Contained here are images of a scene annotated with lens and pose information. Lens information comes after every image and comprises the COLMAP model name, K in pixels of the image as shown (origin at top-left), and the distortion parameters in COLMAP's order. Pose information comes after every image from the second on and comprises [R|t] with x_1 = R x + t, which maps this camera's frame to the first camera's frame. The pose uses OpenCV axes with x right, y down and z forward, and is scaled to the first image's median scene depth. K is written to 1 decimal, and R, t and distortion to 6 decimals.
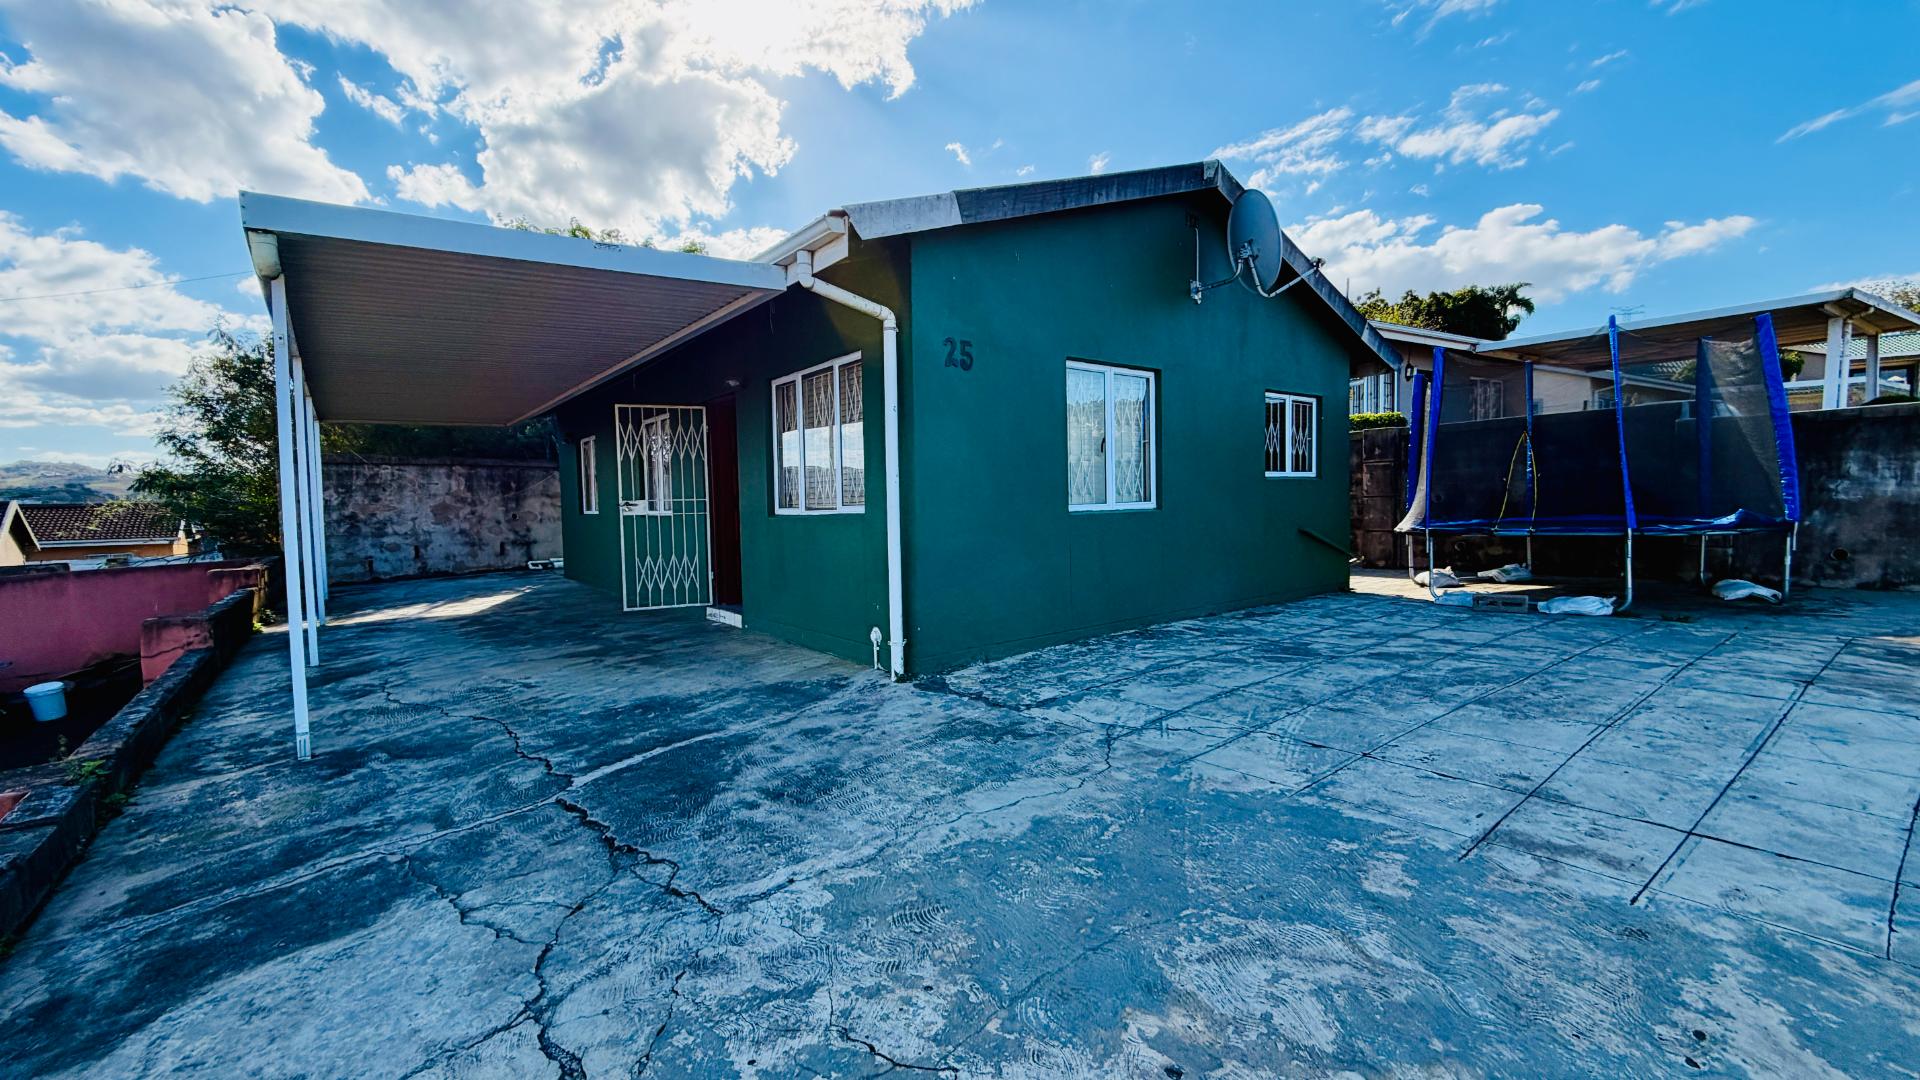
lens RADIAL K [[764.7, 0, 959.0], [0, 764.7, 538.1], [0, 0, 1]] dist [-0.001675, 0.000448]
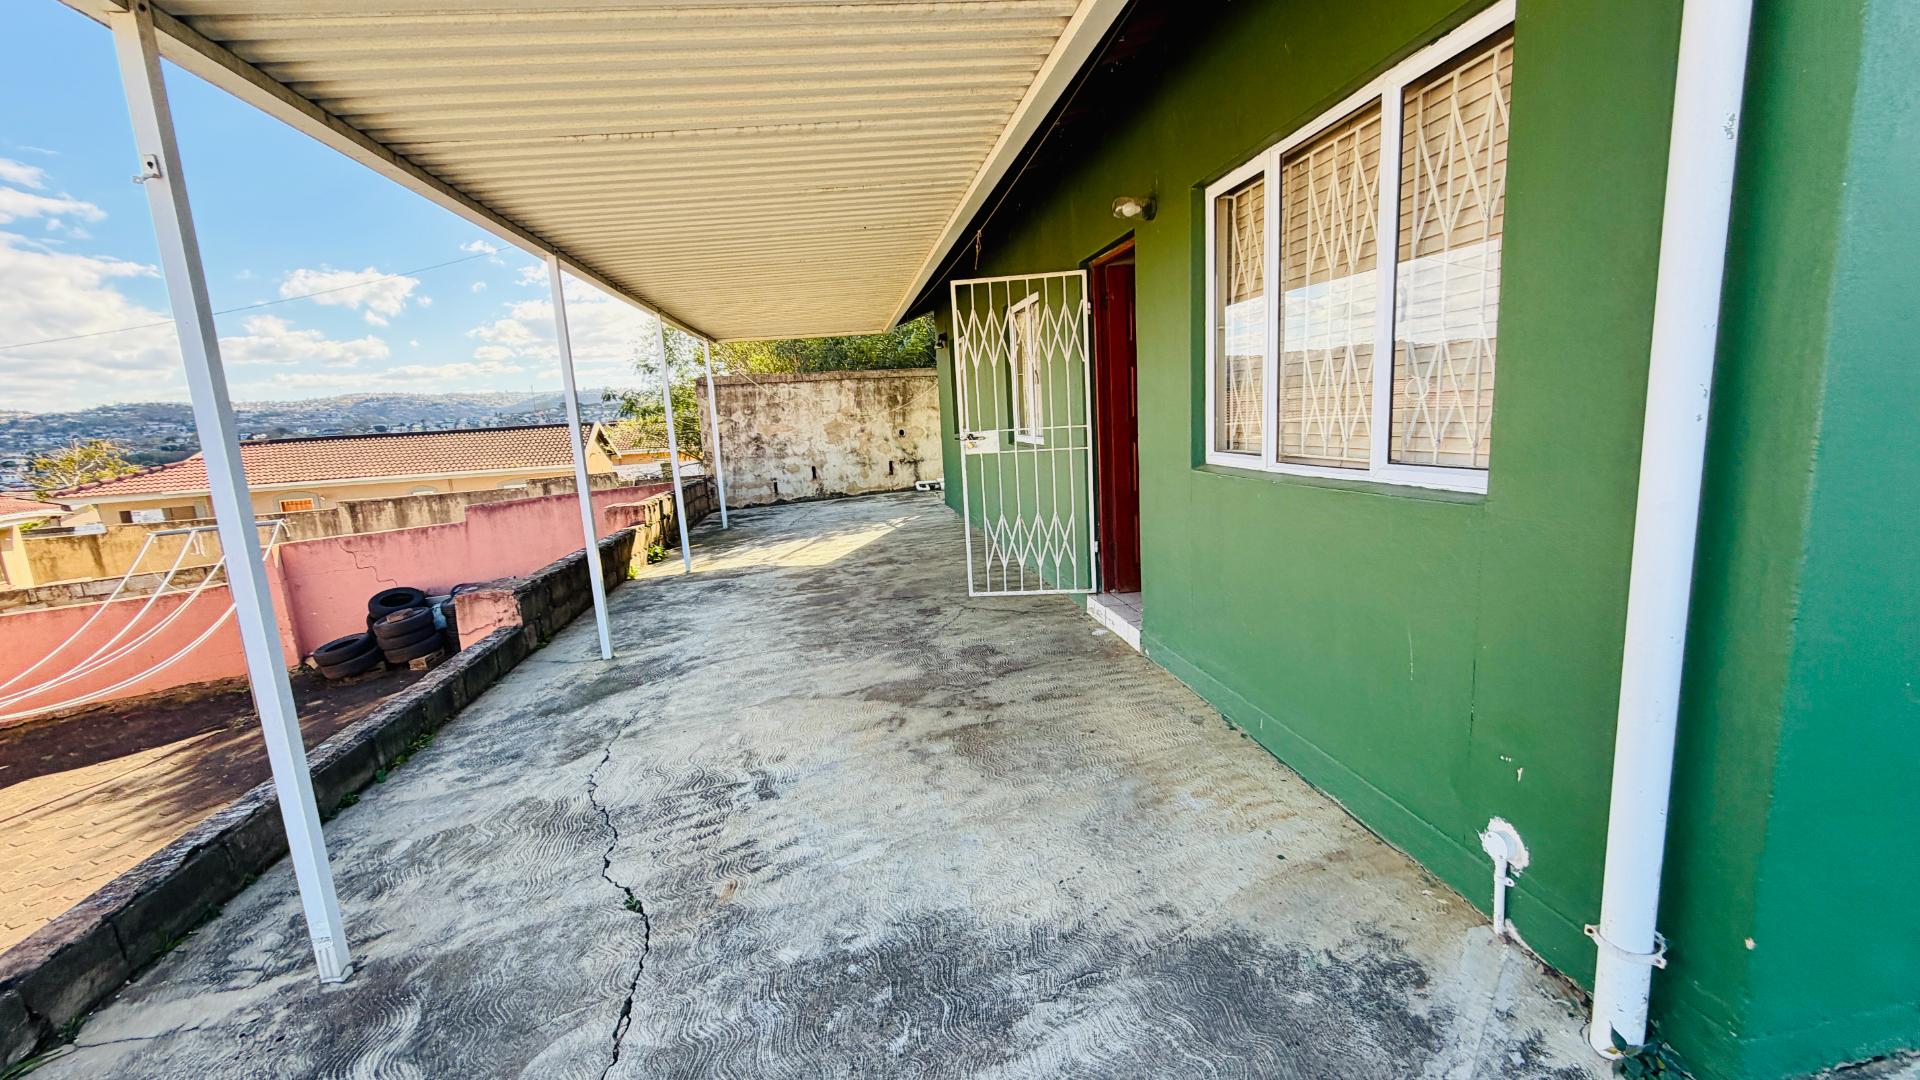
lens RADIAL K [[764.7, 0, 957.5], [0, 764.7, 536.9], [0, 0, 1]] dist [-0.001675, 0.000448]
pose [[0.868183, 0.051435, -0.493571, -0.160904], [0.017220, 0.990892, 0.133551, -0.065880], [0.495945, -0.124446, 0.859390, 0.584537]]
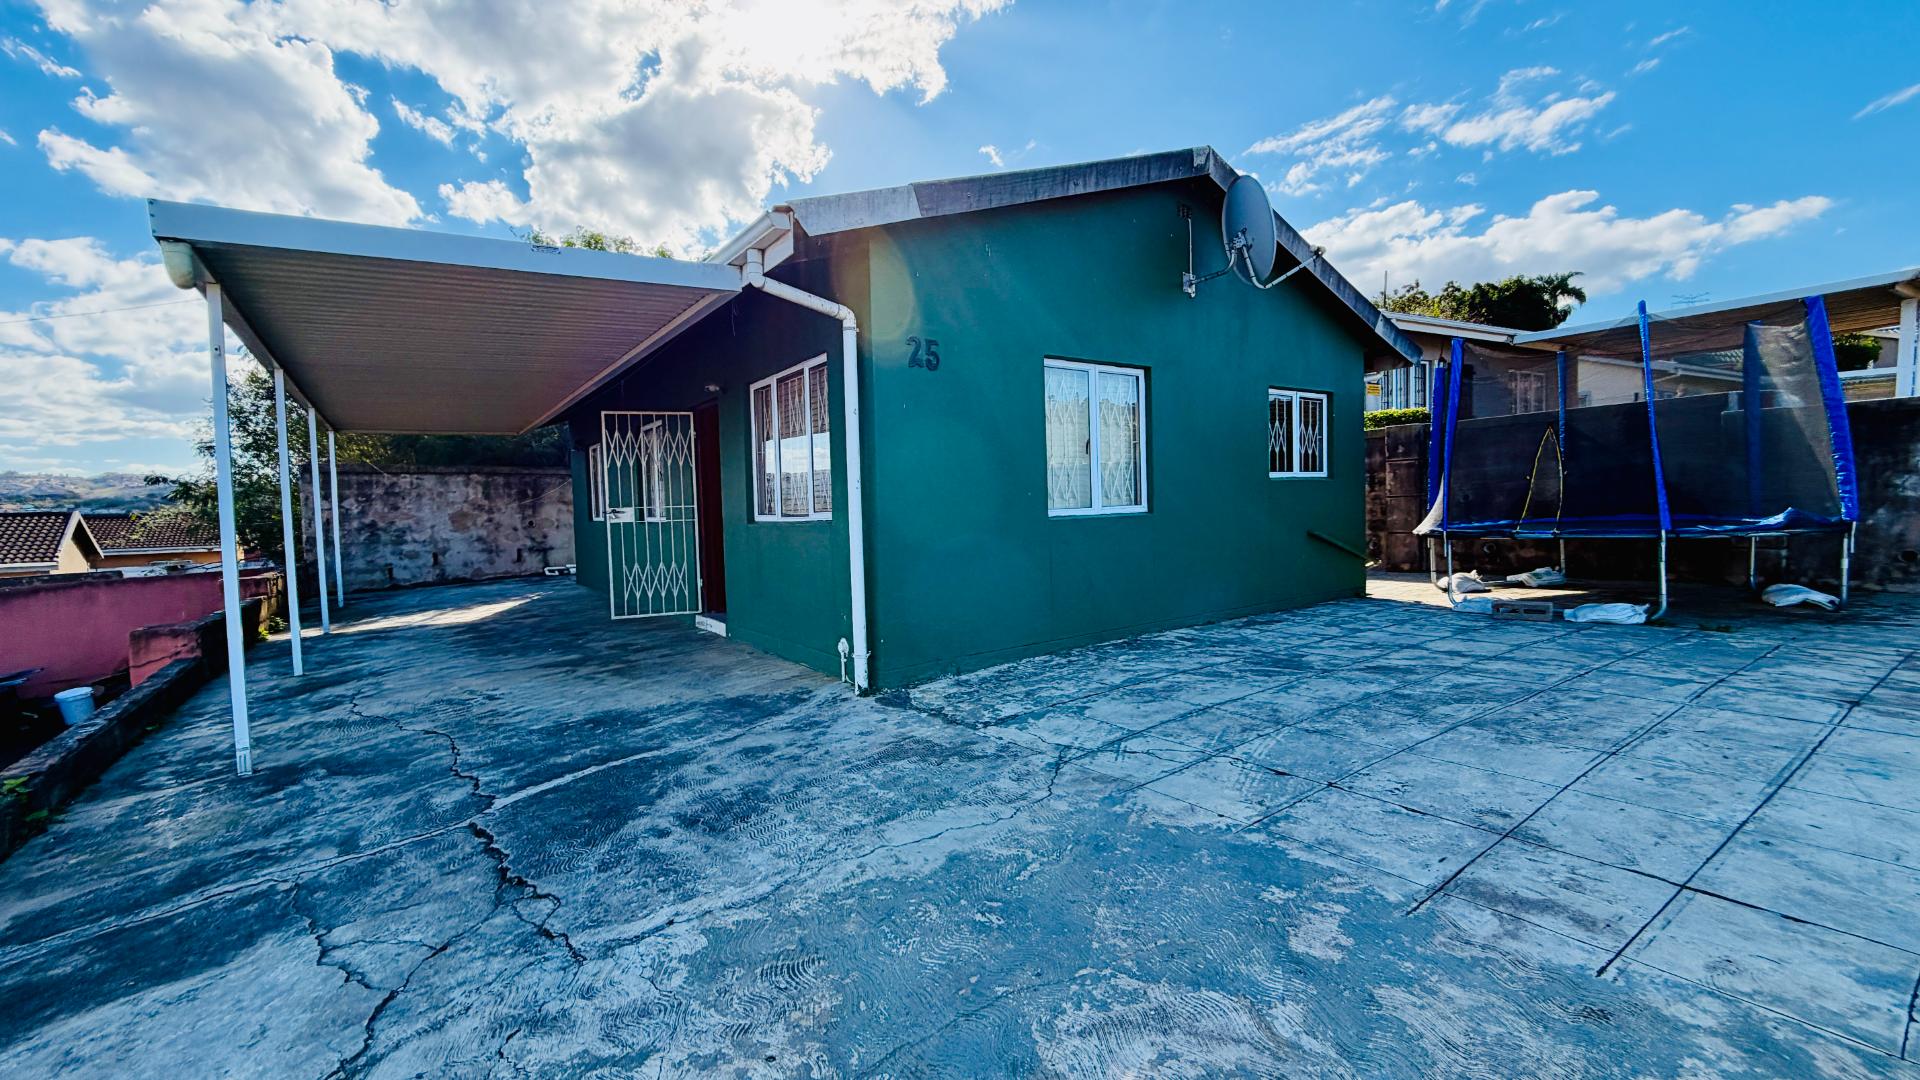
lens RADIAL K [[764.7, 0, 958.4], [0, 764.7, 537.2], [0, 0, 1]] dist [-0.001675, 0.000448]
pose [[0.998806, -0.006150, -0.048460, 0.083675], [0.005953, 0.999973, -0.004203, -0.005958], [0.048485, 0.003909, 0.998816, 0.042609]]
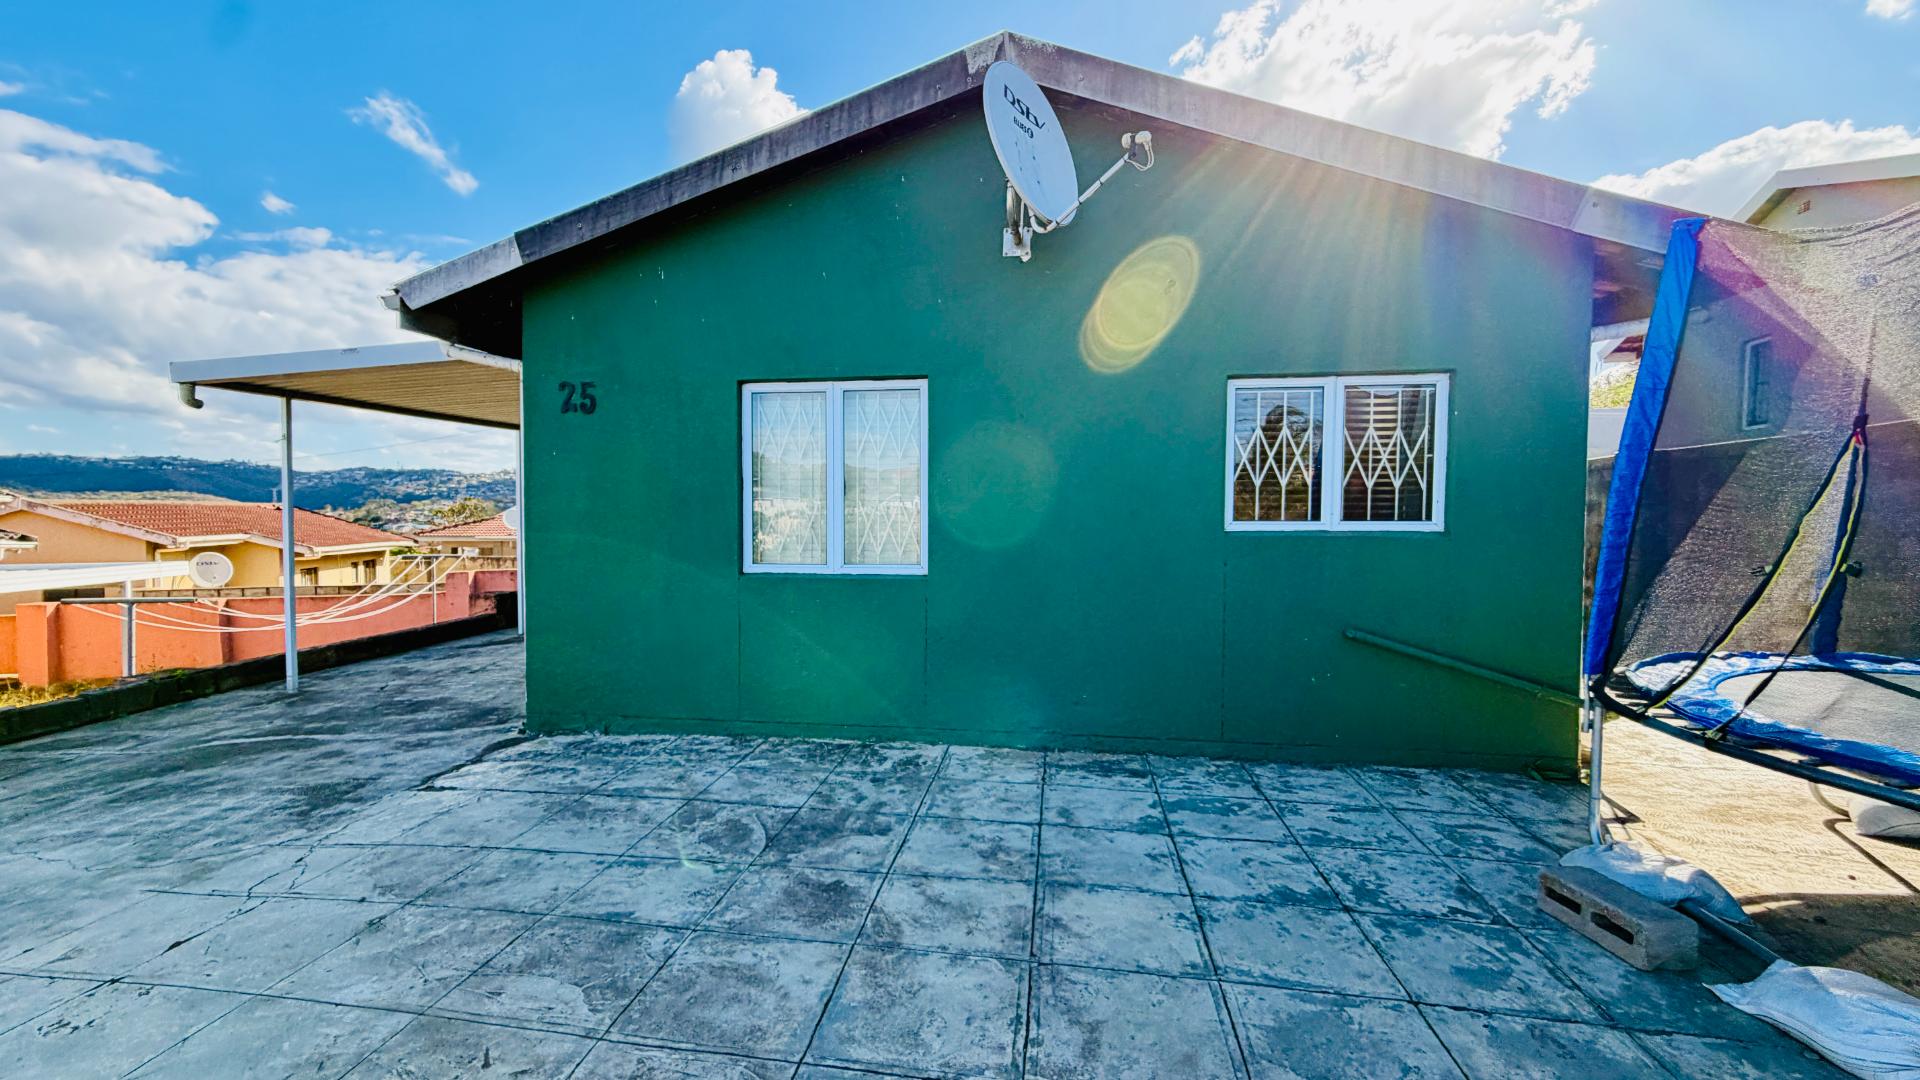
lens RADIAL K [[764.7, 0, 960.9], [0, 764.7, 538.0], [0, 0, 1]] dist [-0.001675, 0.000448]
pose [[0.686197, 0.047827, -0.725842, 0.957920], [-0.053553, 0.998450, 0.015162, -0.103838], [0.725442, 0.028466, 0.687694, 0.668330]]
